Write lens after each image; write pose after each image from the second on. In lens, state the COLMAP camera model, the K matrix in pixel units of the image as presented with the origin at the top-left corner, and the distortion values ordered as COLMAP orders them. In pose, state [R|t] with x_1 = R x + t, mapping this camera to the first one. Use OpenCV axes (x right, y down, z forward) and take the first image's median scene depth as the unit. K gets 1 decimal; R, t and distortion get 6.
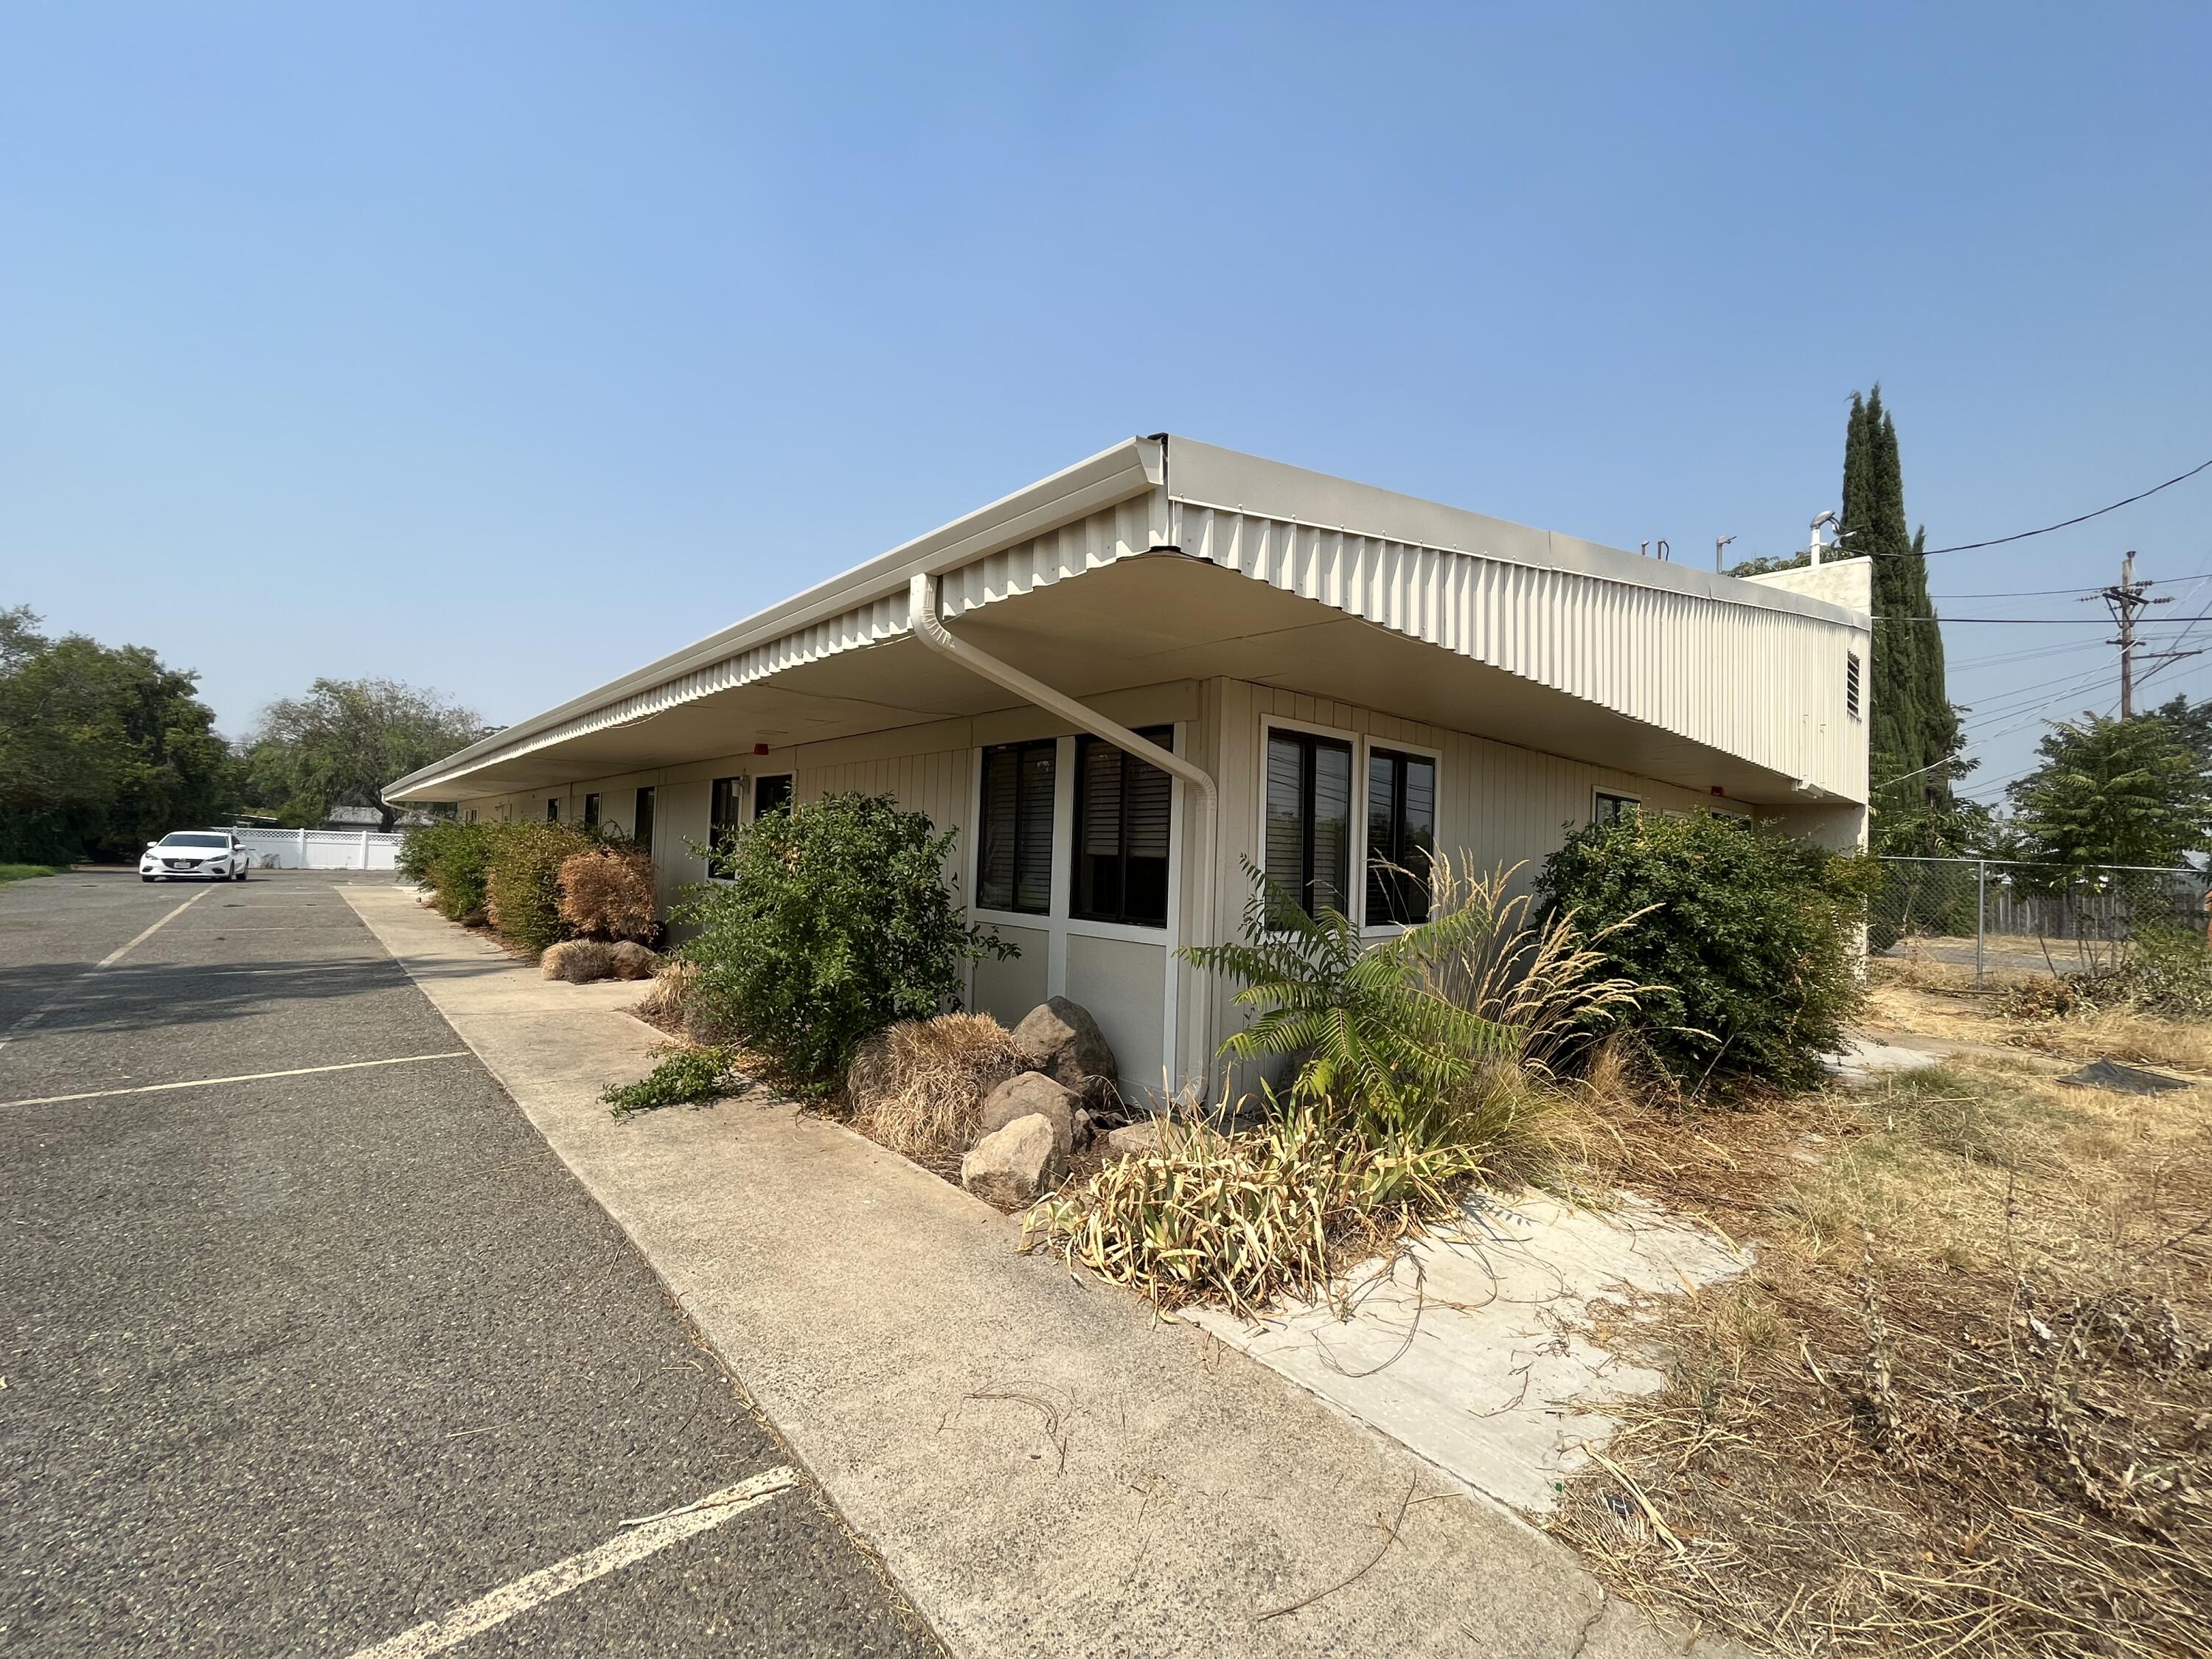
lens RADIAL K [[884.8, 0, 1104.1], [0, 884.8, 826.3], [0, 0, 1]] dist [-0.003650, -0.000002]
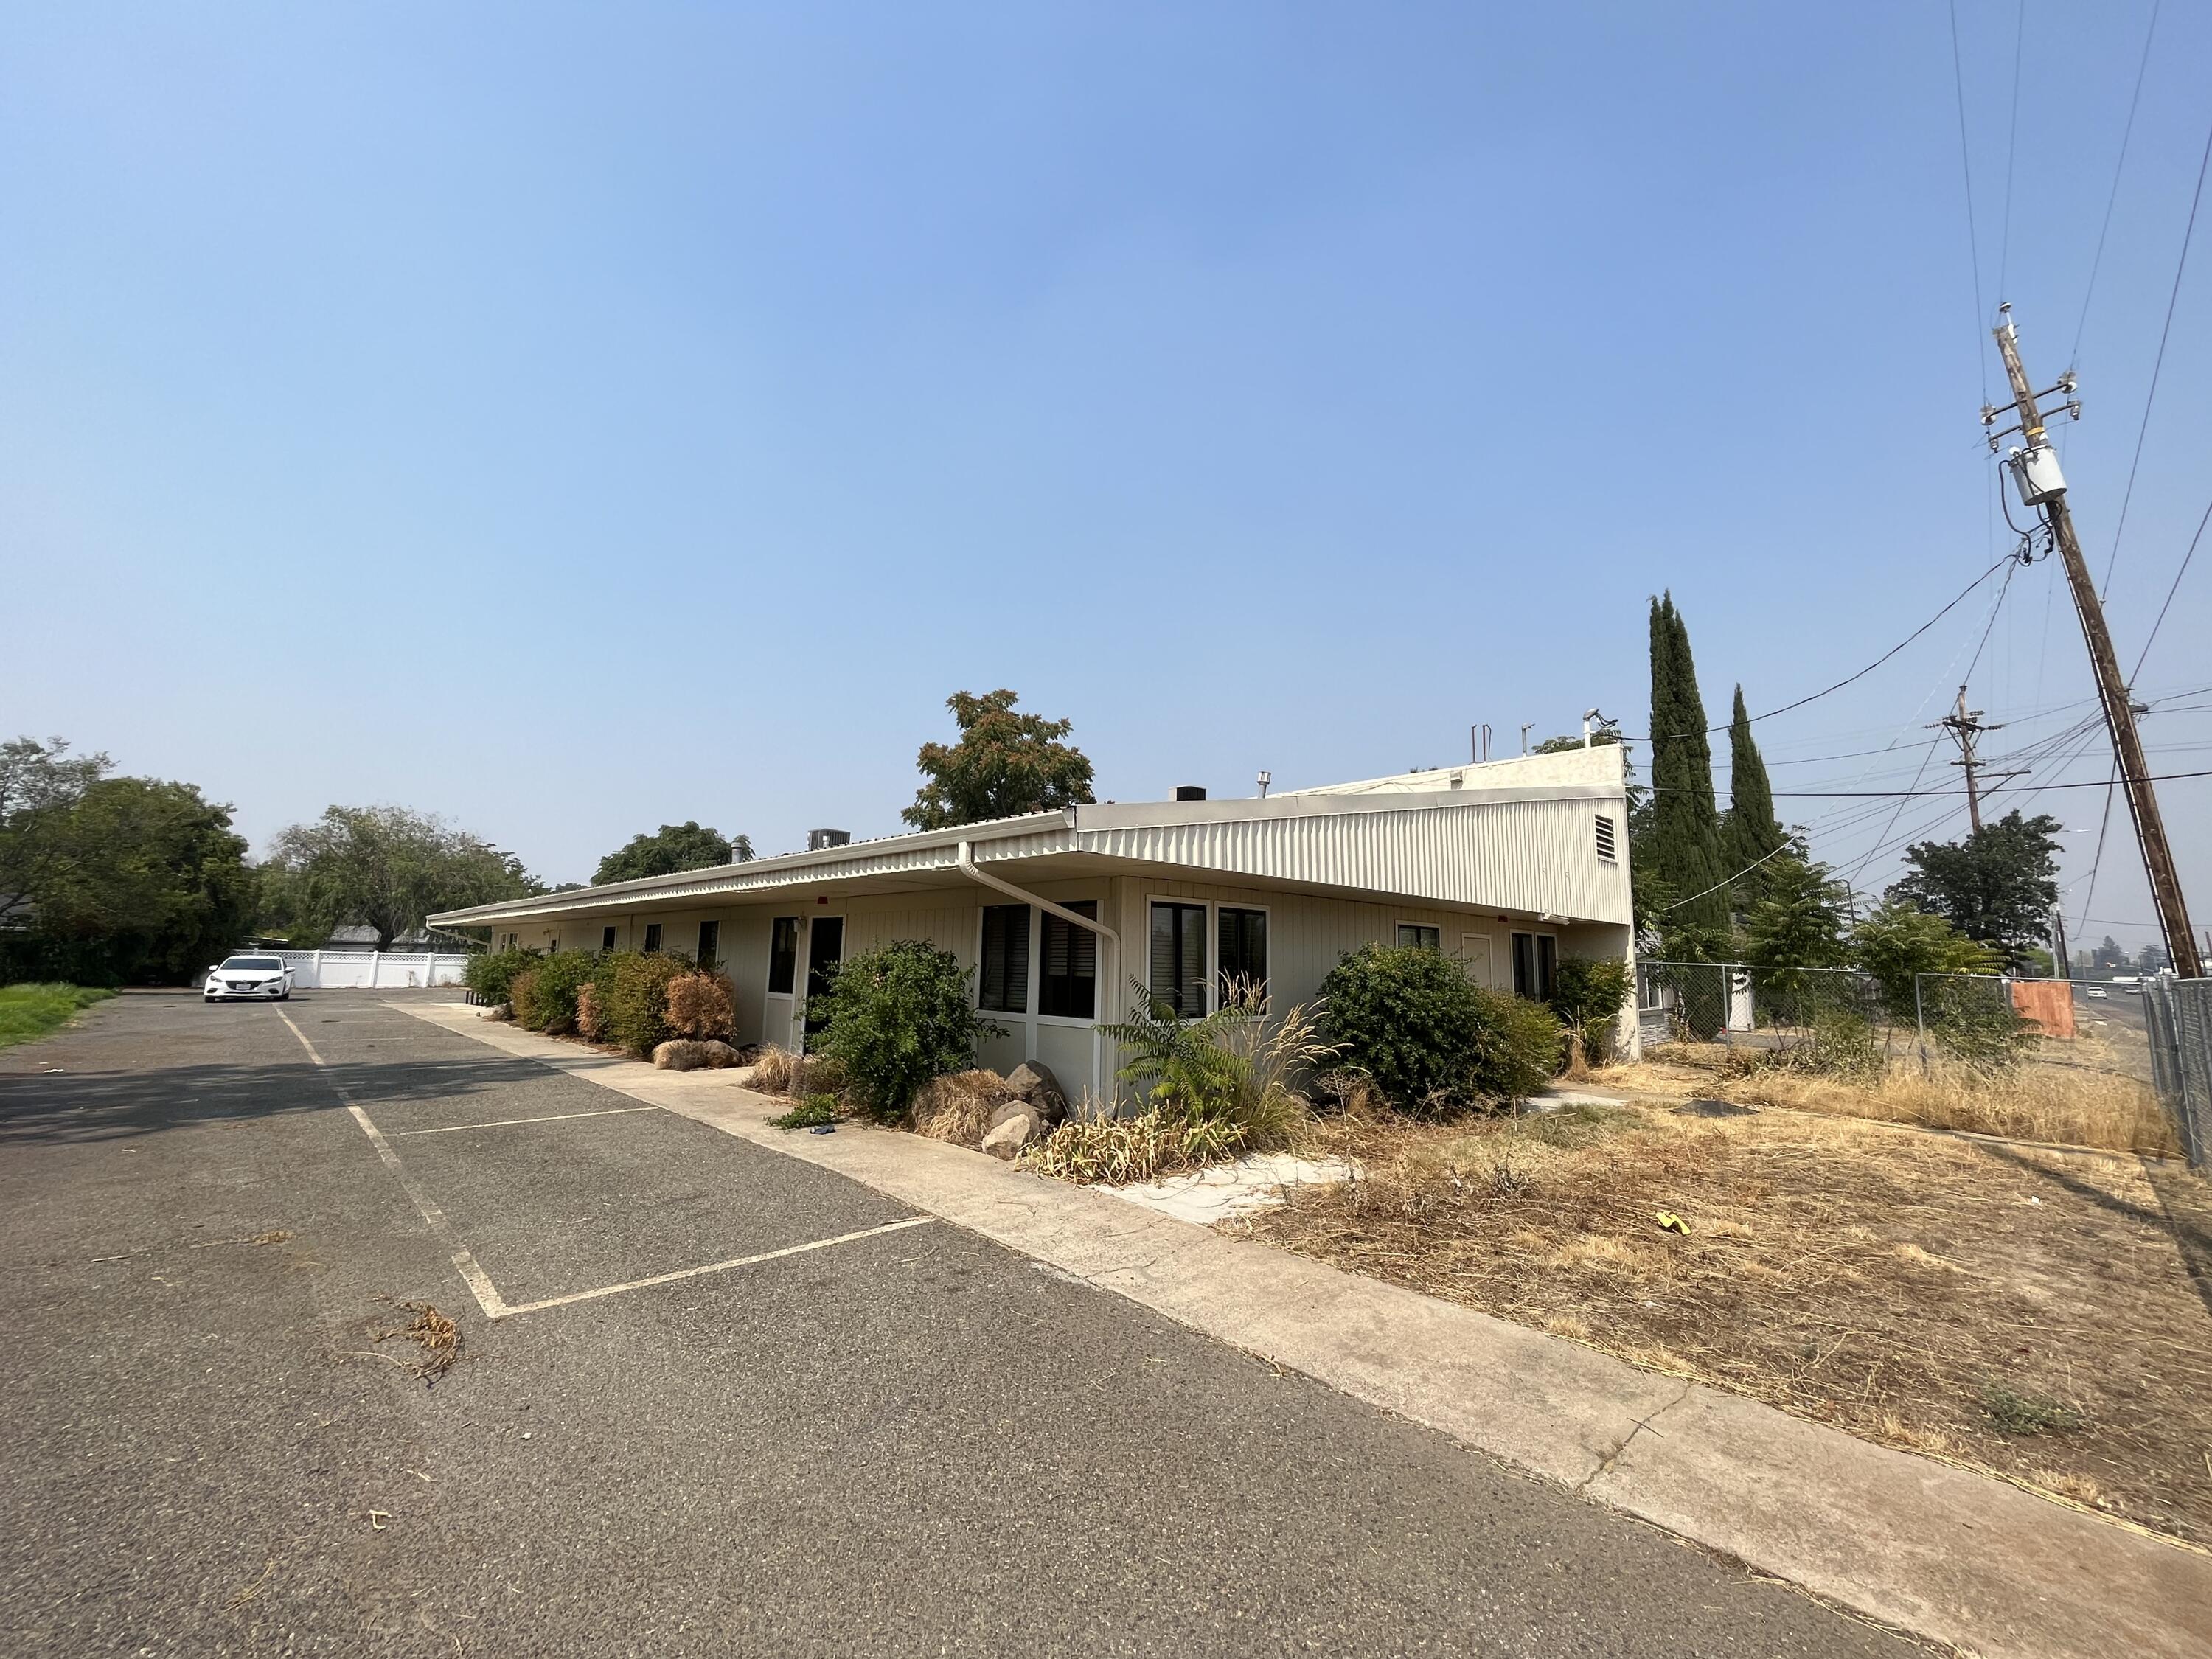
lens RADIAL K [[884.8, 0, 1106.3], [0, 884.8, 834.0], [0, 0, 1]] dist [-0.003650, -0.000002]
pose [[0.999396, -0.008656, 0.033662, 0.032219], [0.012311, 0.993860, -0.109960, -0.044625], [-0.032504, 0.110308, 0.993366, -0.634732]]
